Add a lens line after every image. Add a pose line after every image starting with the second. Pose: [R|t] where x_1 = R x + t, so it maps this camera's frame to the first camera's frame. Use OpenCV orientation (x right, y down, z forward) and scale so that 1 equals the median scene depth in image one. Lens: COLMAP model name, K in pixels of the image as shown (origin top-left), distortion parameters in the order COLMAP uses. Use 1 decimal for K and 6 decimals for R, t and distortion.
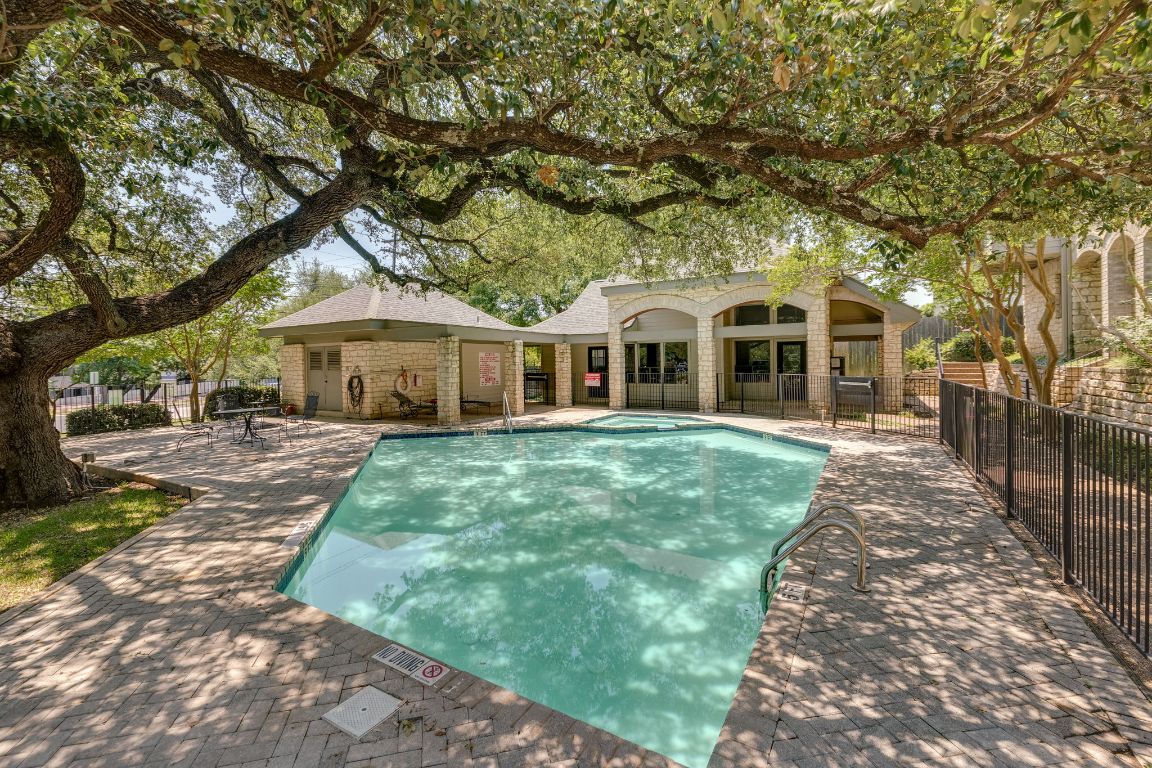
lens RADIAL K [[490.8, 0, 575.5], [0, 490.8, 367.5], [0, 0, 1]] dist [-0.000905, -0.000321]
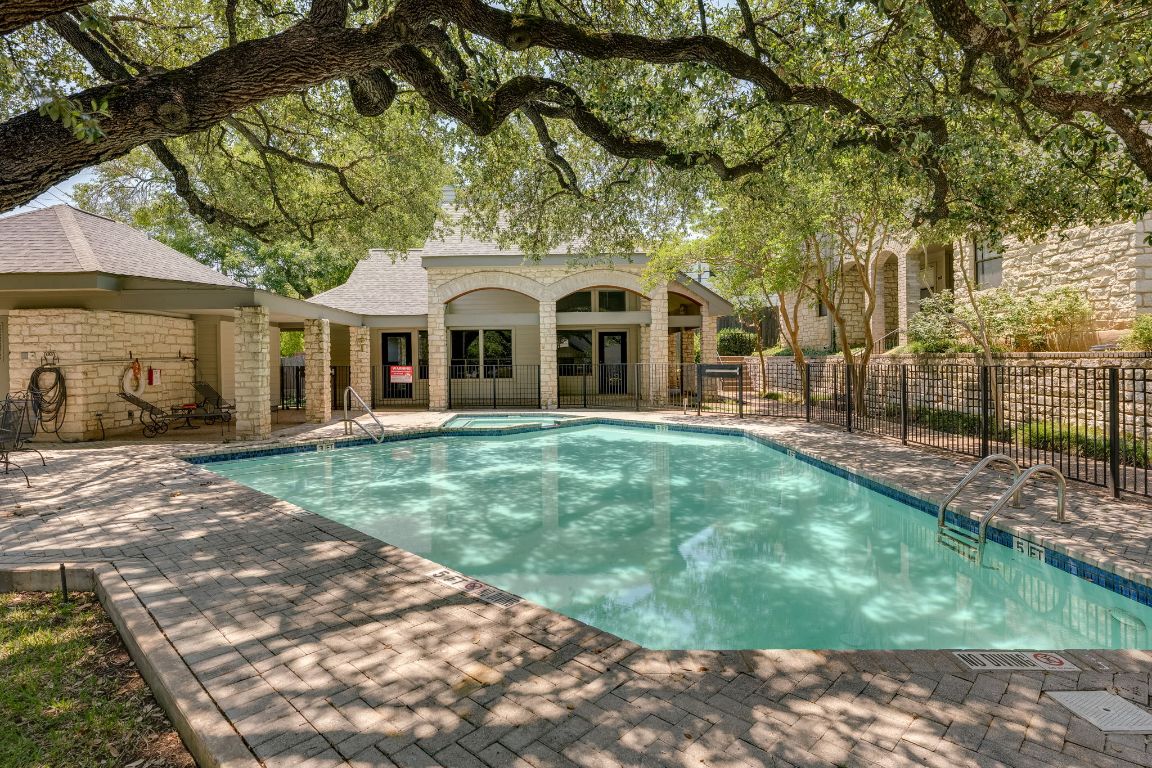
lens RADIAL K [[578.7, 0, 574.4], [0, 578.7, 360.1], [0, 0, 1]] dist [-0.000352, 0.000079]
pose [[0.864326, 0.001083, 0.502931, -0.495432], [0.005441, 0.999919, -0.011504, 0.036991], [-0.502902, 0.012679, 0.864250, 0.179937]]
